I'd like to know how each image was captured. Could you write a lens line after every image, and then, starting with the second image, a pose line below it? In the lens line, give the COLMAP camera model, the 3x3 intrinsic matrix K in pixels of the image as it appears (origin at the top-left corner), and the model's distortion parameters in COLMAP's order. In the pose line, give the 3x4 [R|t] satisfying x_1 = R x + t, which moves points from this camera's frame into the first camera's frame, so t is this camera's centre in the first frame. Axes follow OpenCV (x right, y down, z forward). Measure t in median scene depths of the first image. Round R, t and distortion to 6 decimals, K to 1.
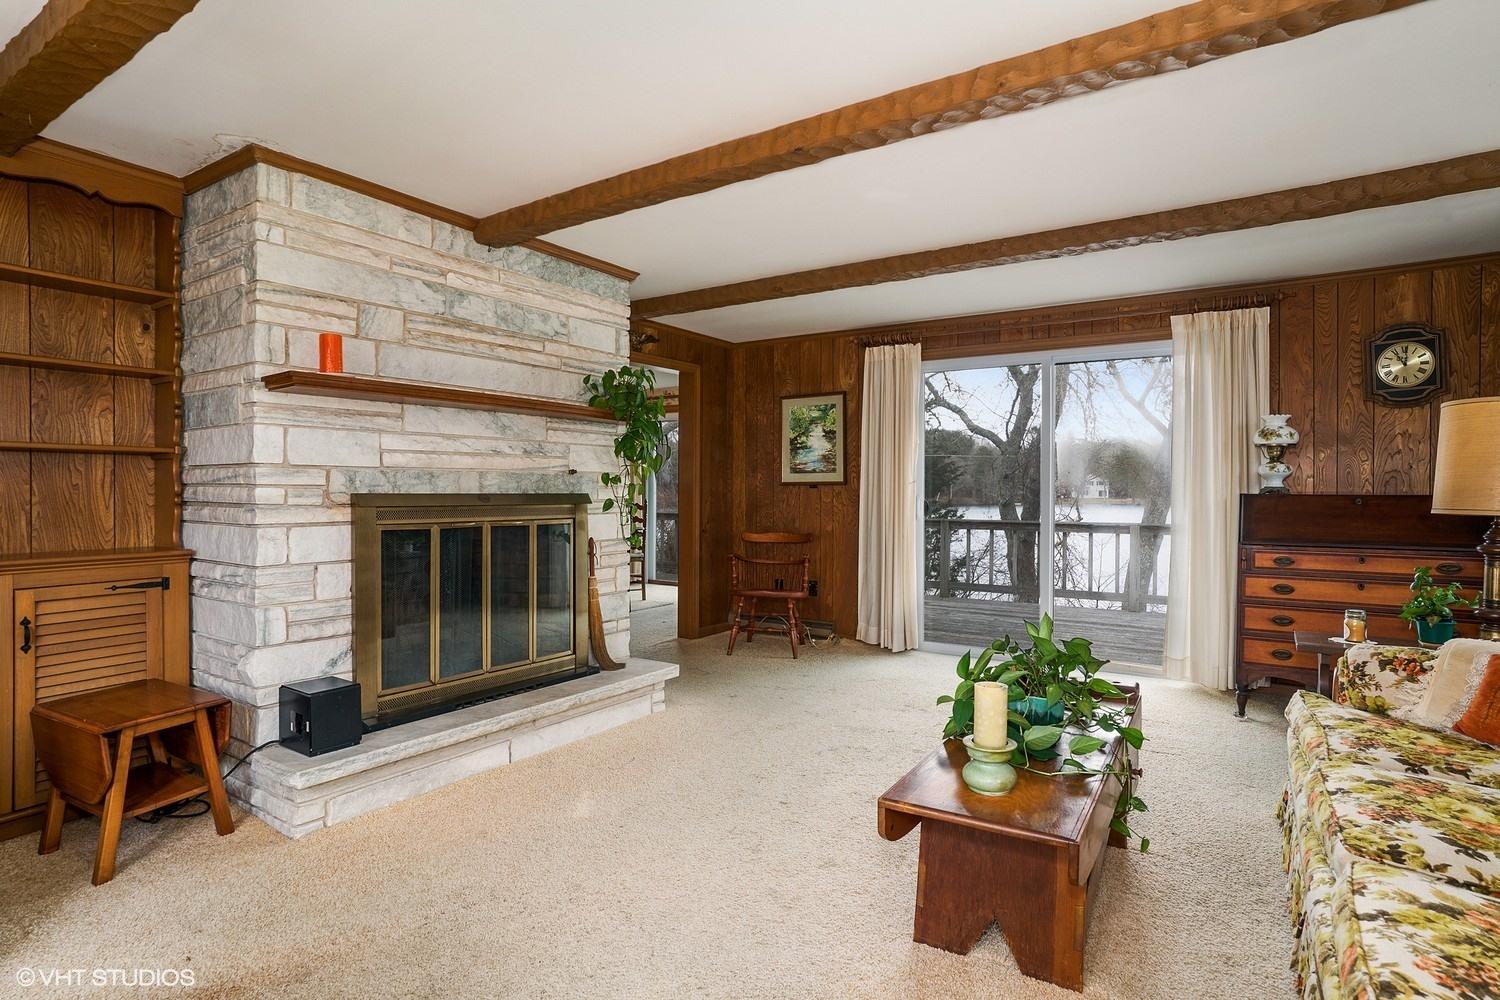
lens RADIAL K [[774.2, 0, 750.0], [0, 774.2, 500.0], [0, 0, 1]] dist [-0.041694, 0.001473]
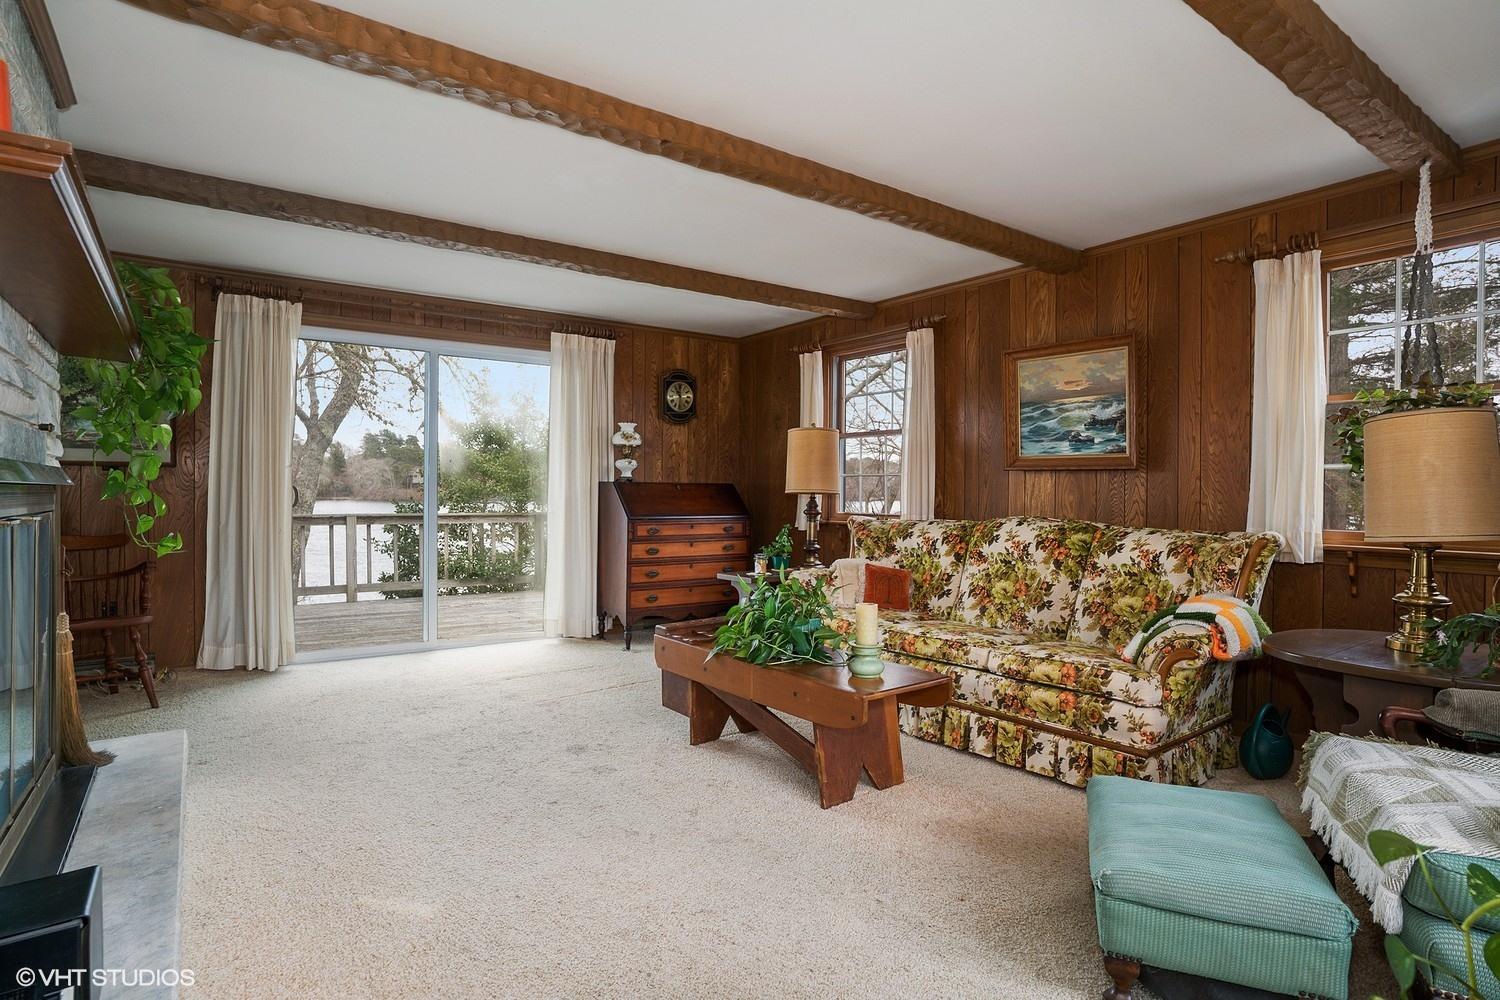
lens RADIAL K [[774.2, 0, 750.0], [0, 774.2, 500.0], [0, 0, 1]] dist [-0.041694, 0.001473]
pose [[0.366332, -0.010314, 0.930427, -0.501775], [0.004683, 0.999946, 0.009241, 0.011900], [-0.930472, 0.000972, 0.366361, 0.298207]]
